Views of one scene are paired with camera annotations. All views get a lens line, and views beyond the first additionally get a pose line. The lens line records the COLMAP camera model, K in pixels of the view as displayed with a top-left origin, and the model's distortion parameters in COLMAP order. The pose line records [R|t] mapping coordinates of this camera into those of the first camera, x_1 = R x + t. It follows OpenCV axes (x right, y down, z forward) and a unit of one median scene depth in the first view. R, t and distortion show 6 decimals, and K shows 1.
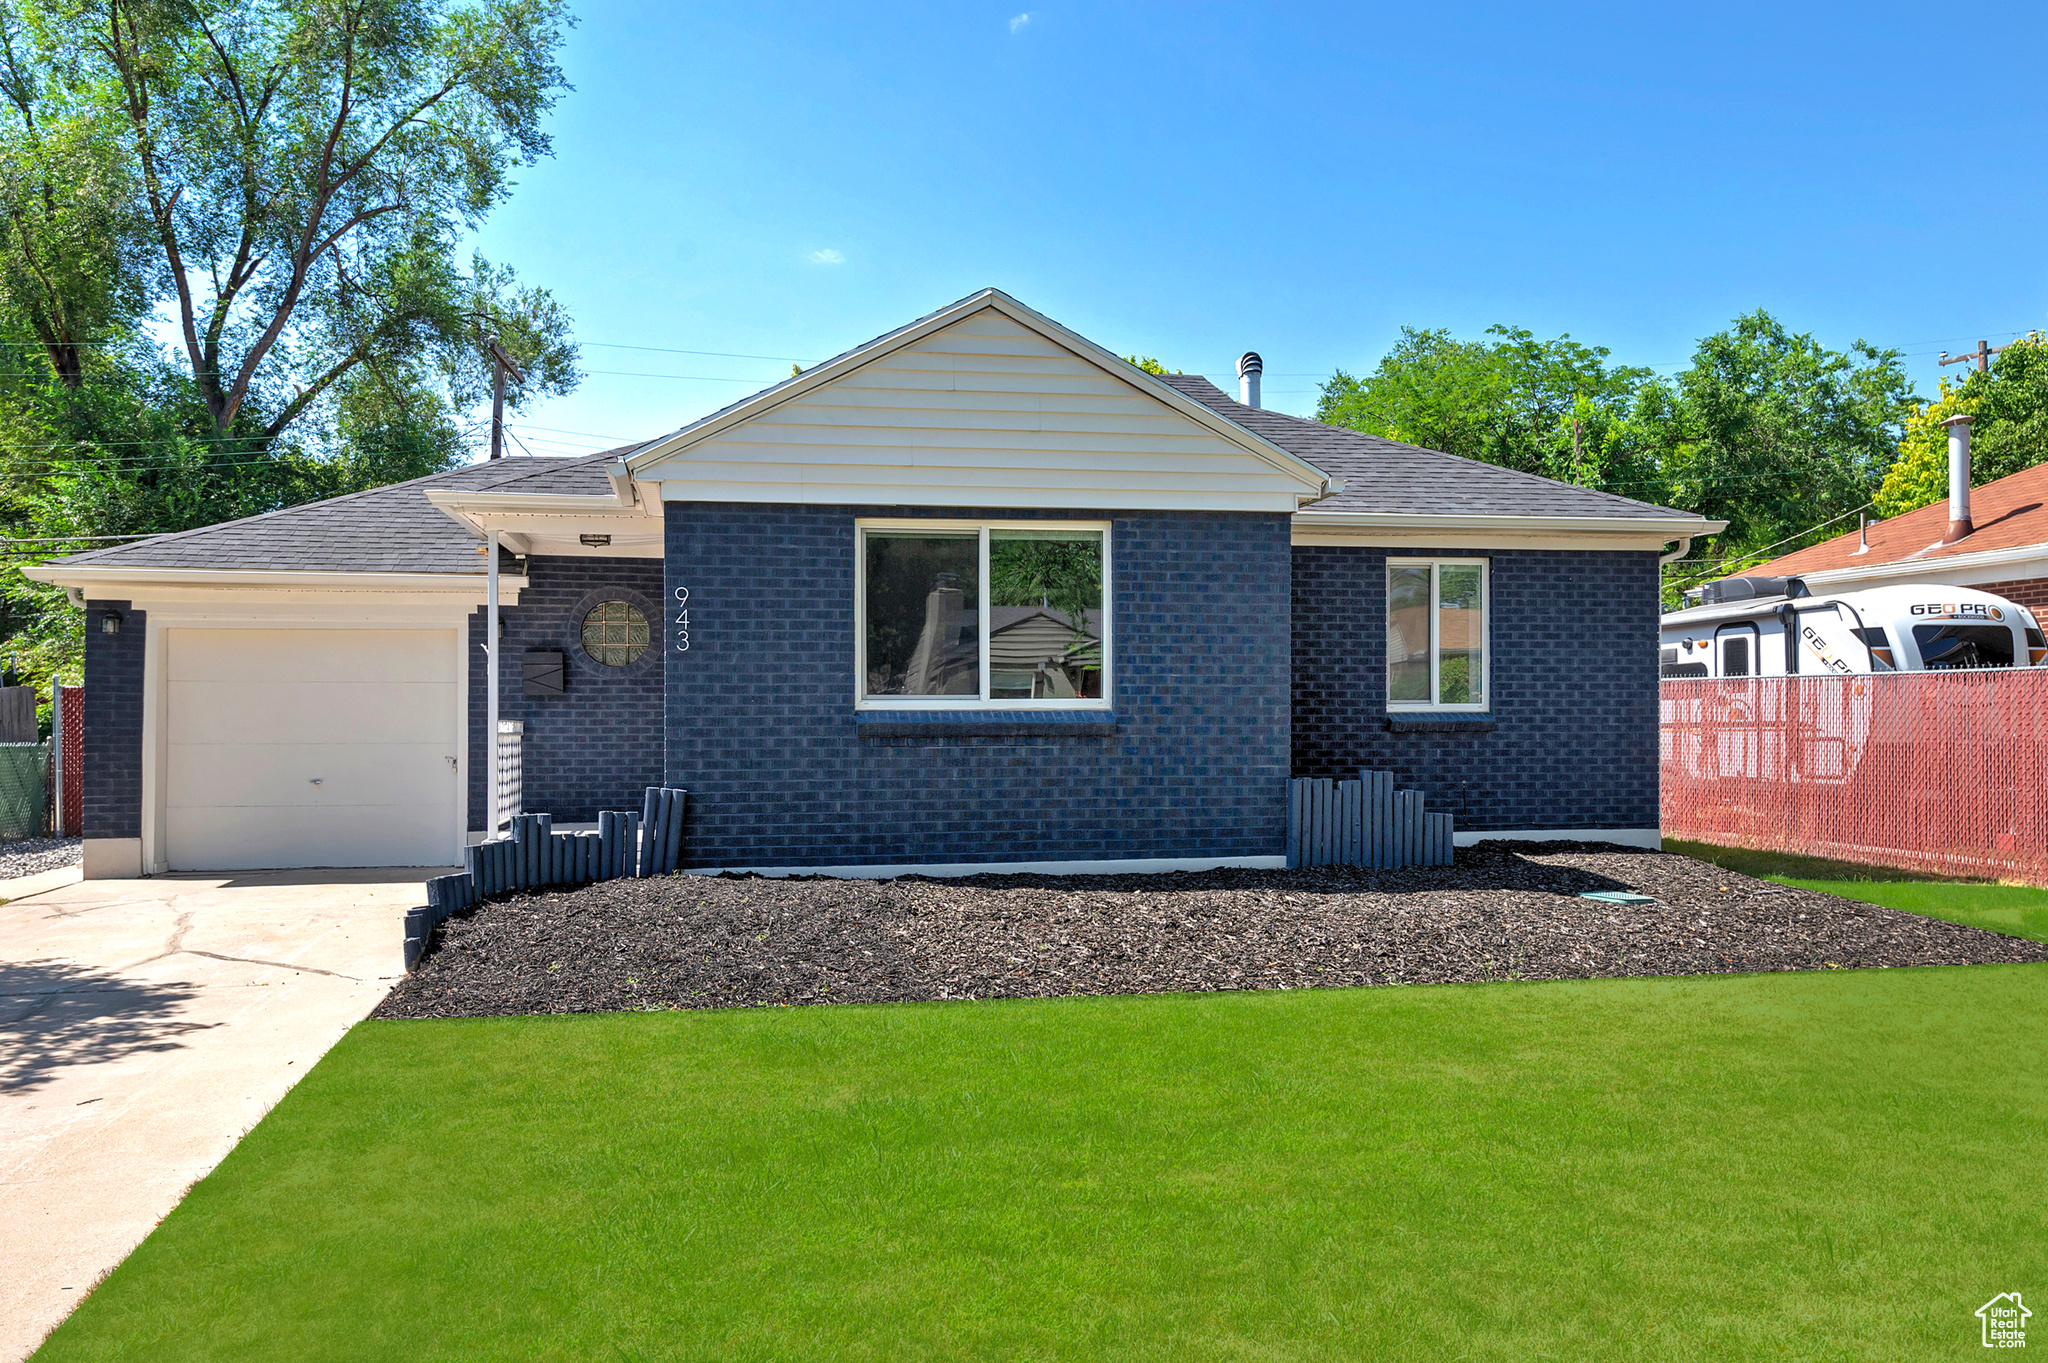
lens RADIAL K [[1549.3, 0, 1019.3], [0, 1549.3, 702.5], [0, 0, 1]] dist [0.008738, -0.001059]
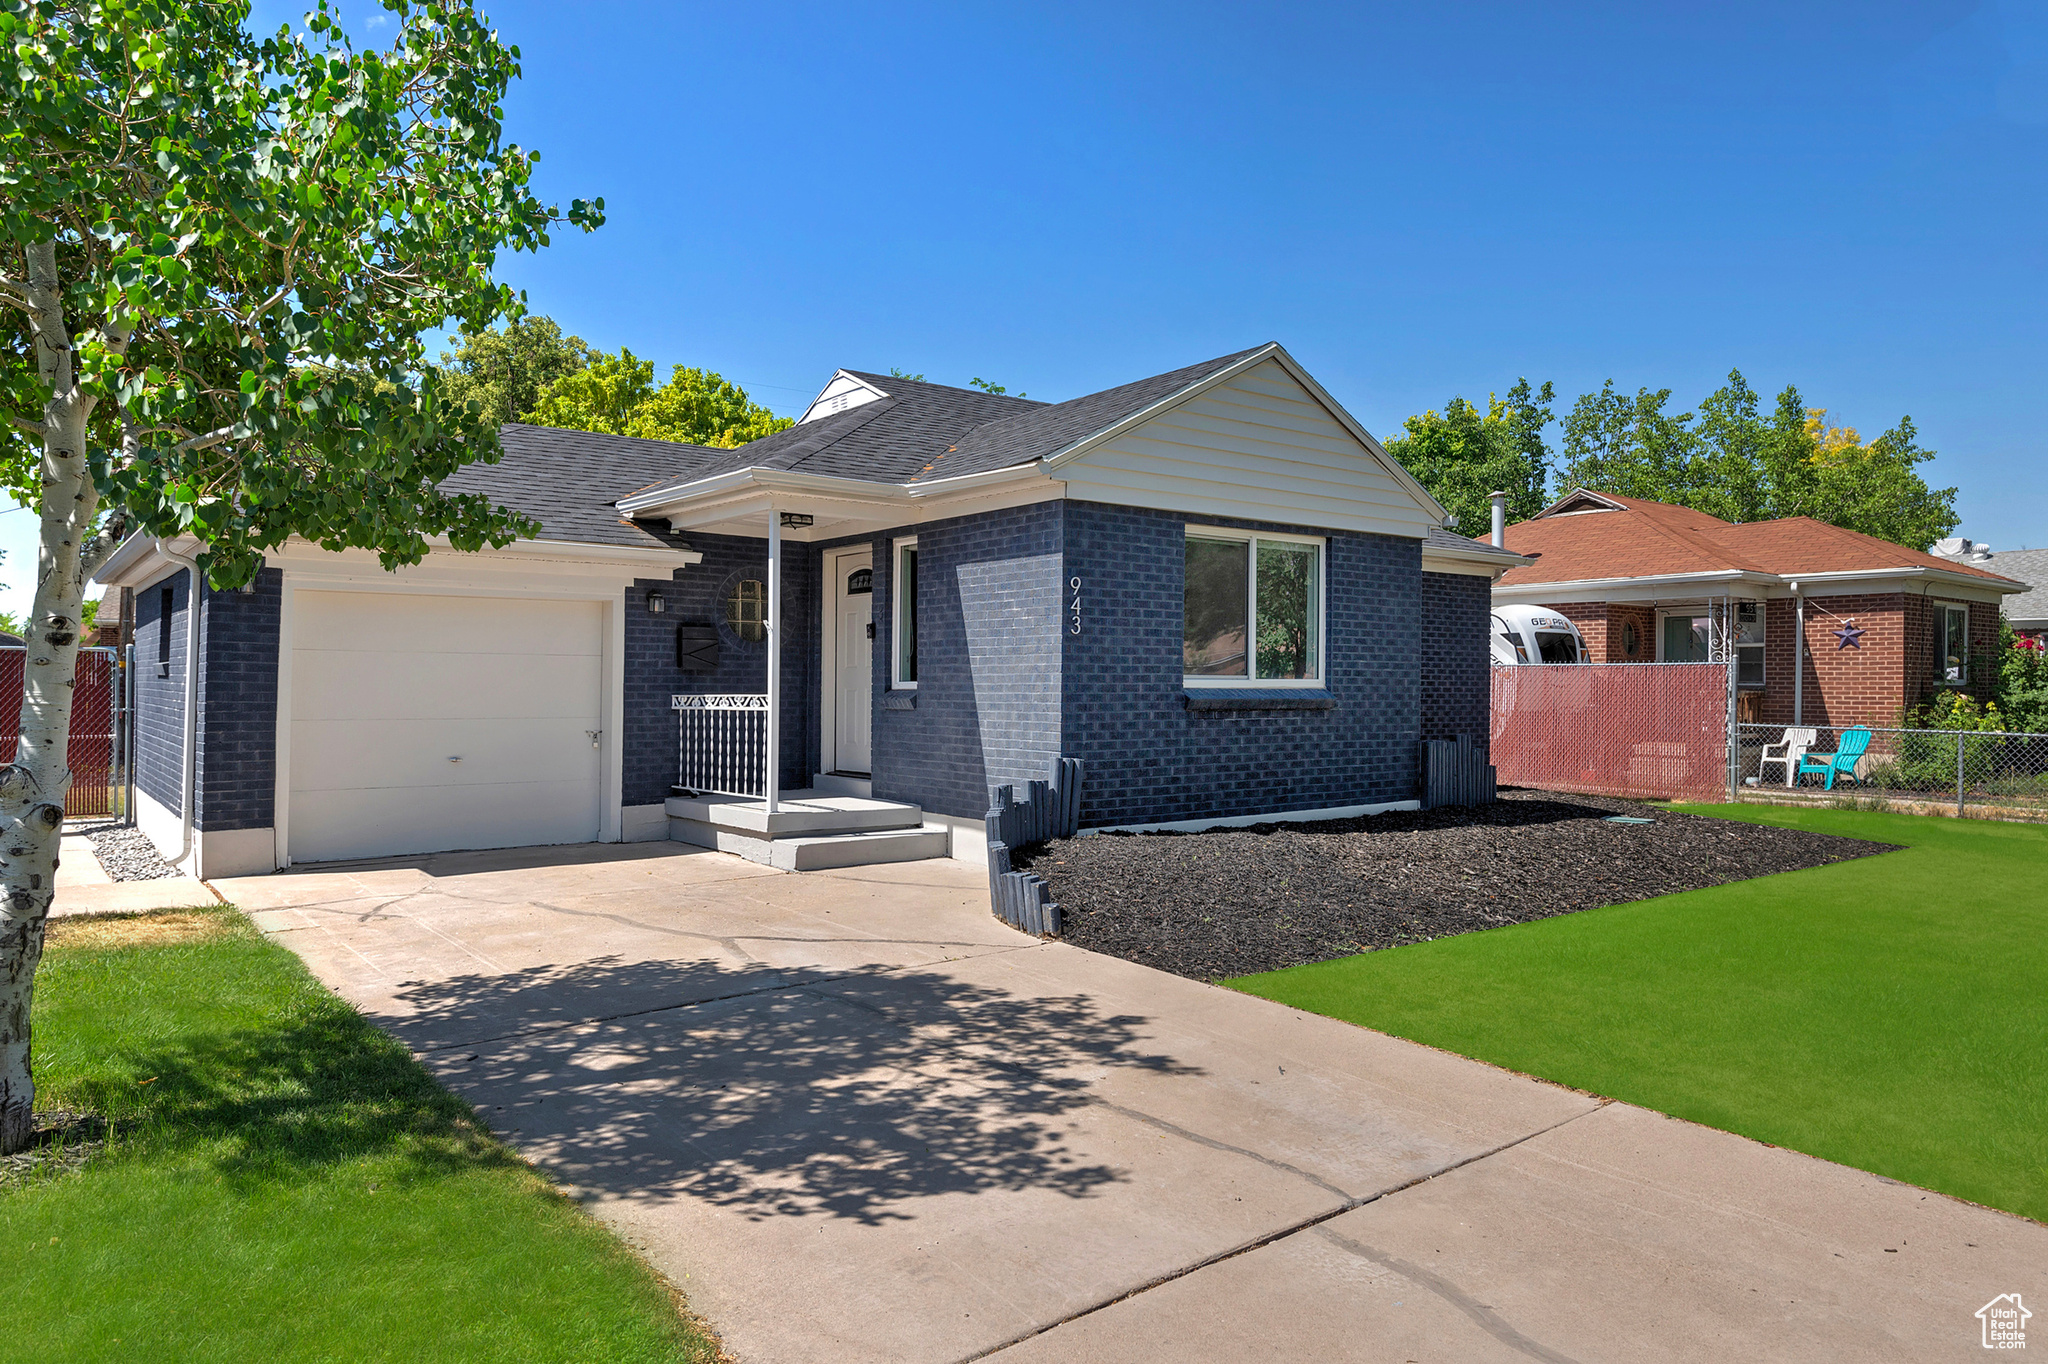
lens RADIAL K [[1310.9, 0, 1025.5], [0, 1310.9, 663.4], [0, 0, 1]] dist [0.004231, 0.000739]
pose [[0.882668, 0.013561, 0.469802, -0.649946], [-0.009154, 0.999890, -0.011665, -0.000860], [-0.469908, 0.005996, 0.882695, 0.175449]]
